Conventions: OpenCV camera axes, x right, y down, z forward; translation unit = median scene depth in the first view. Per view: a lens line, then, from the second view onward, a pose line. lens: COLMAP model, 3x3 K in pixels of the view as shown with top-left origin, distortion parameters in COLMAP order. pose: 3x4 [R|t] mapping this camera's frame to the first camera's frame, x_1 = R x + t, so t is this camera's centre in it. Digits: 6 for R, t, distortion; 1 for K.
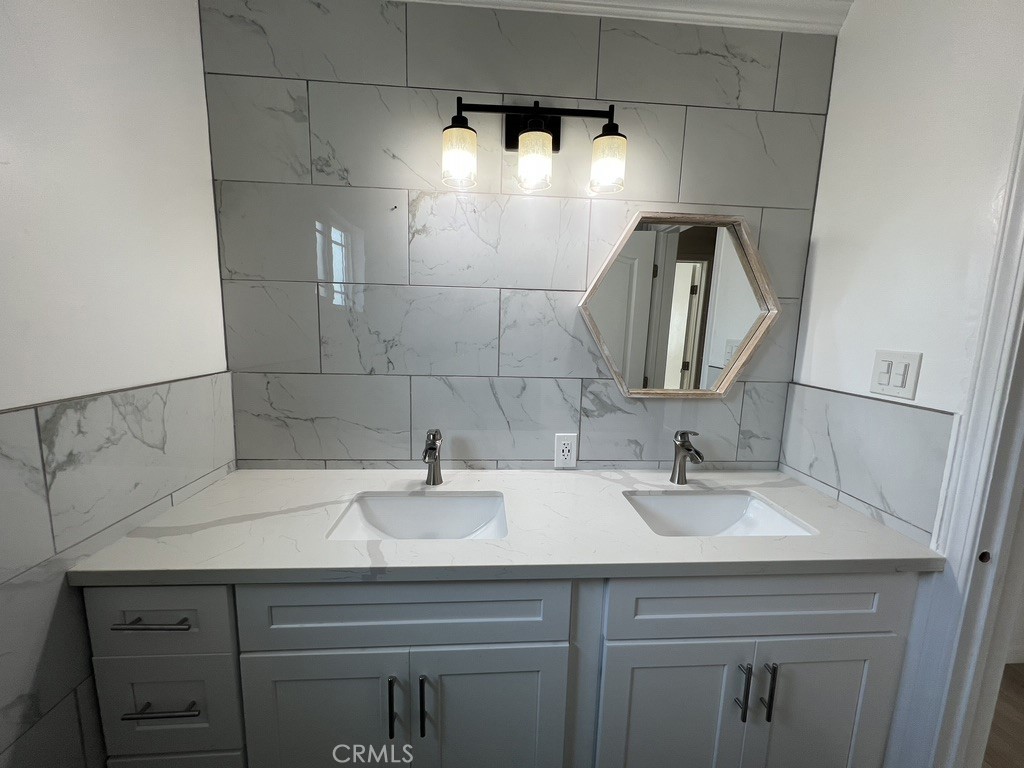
lens RADIAL K [[408.7, 0, 510.8], [0, 408.7, 383.7], [0, 0, 1]] dist [-0.000456, 0.000057]
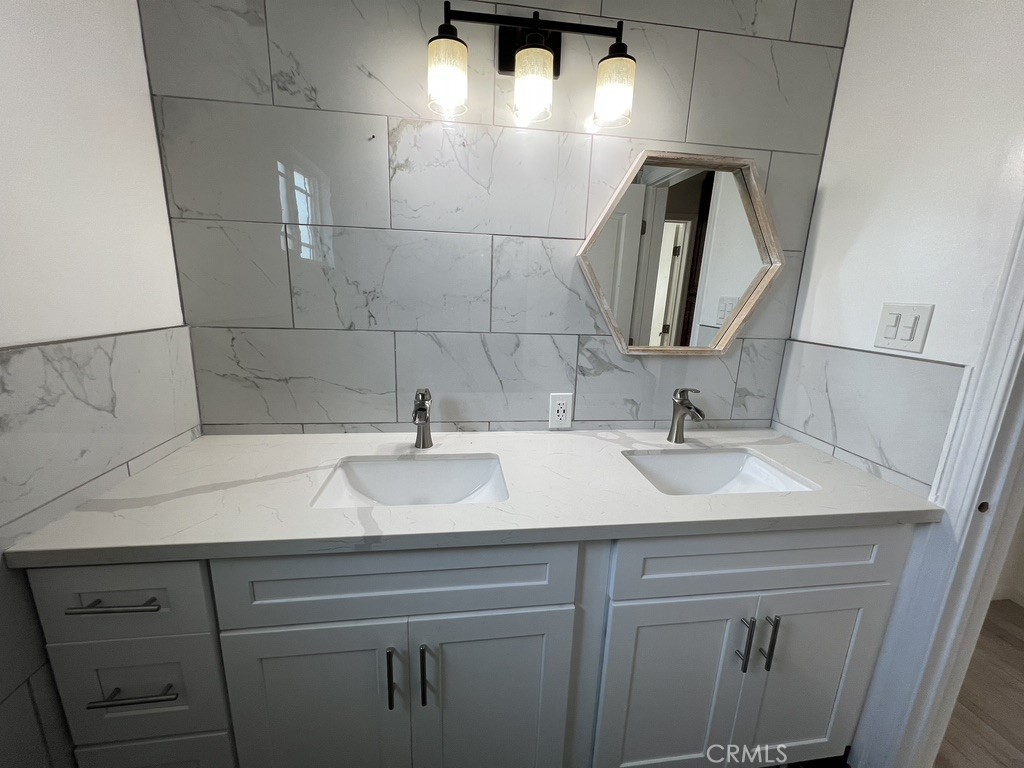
lens RADIAL K [[408.7, 0, 510.8], [0, 408.7, 384.0], [0, 0, 1]] dist [-0.000456, 0.000057]
pose [[0.997908, -0.007419, 0.064225, -0.048454], [0.002172, 0.996681, 0.081383, 0.025463], [-0.064615, -0.081073, 0.994612, 0.067510]]
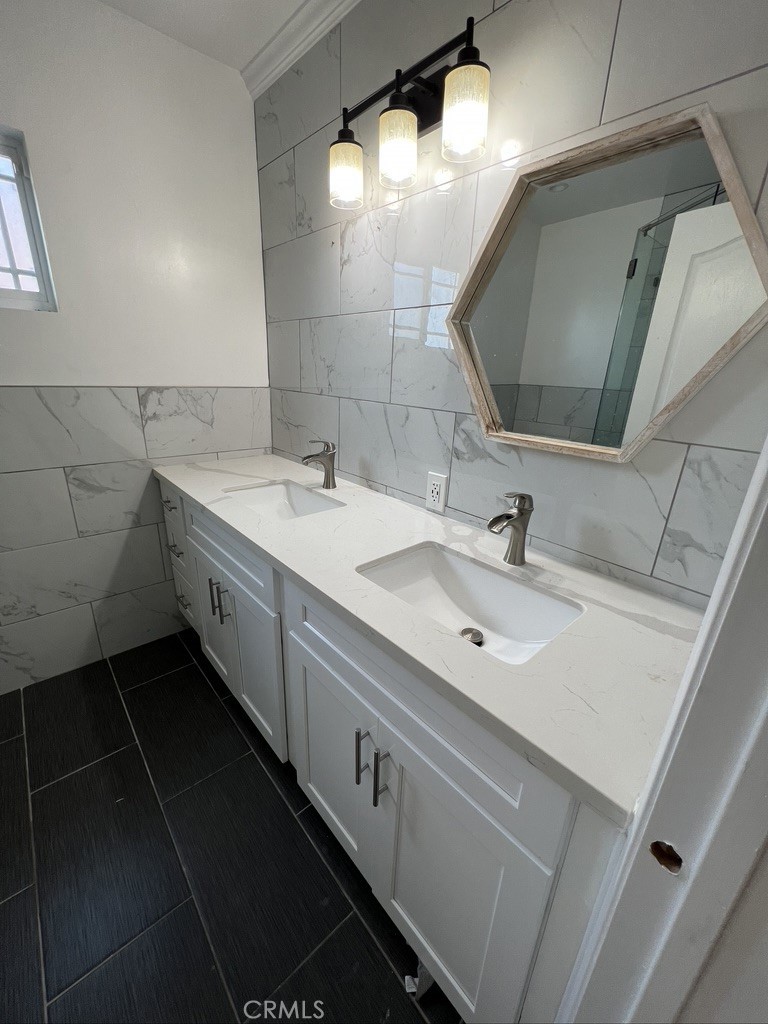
lens RADIAL K [[408.7, 0, 384.9], [0, 408.7, 511.3], [0, 0, 1]] dist [-0.000456, 0.000057]
pose [[0.615813, 0.258076, -0.744426, 0.849298], [-0.135874, 0.965463, 0.222305, 0.018487], [0.776088, -0.035750, 0.629611, 0.368154]]
